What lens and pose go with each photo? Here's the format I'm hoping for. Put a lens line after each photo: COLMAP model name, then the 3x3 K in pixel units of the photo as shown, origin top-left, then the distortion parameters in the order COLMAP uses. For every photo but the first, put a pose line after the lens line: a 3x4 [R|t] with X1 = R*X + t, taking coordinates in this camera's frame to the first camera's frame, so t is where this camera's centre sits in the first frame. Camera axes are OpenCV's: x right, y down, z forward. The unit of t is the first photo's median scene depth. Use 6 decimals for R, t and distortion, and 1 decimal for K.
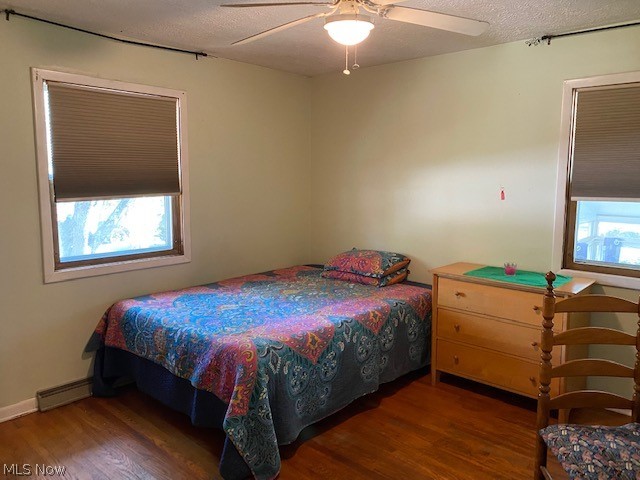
lens RADIAL K [[489.5, 0, 320.0], [0, 489.5, 239.7], [0, 0, 1]] dist [0.038357, -0.033514]
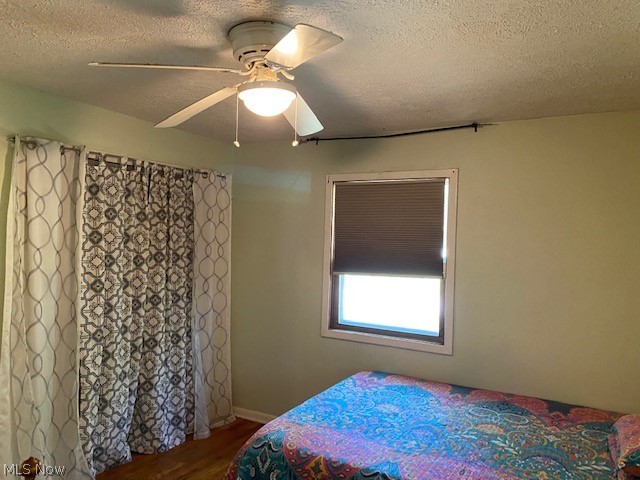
lens RADIAL K [[489.5, 0, 320.1], [0, 489.5, 239.7], [0, 0, 1]] dist [0.038357, -0.033514]
pose [[0.250117, 0.015475, -0.968092, 0.660349], [-0.163209, 0.986238, -0.026402, -0.122307], [0.954361, 0.164605, 0.249201, 0.645177]]
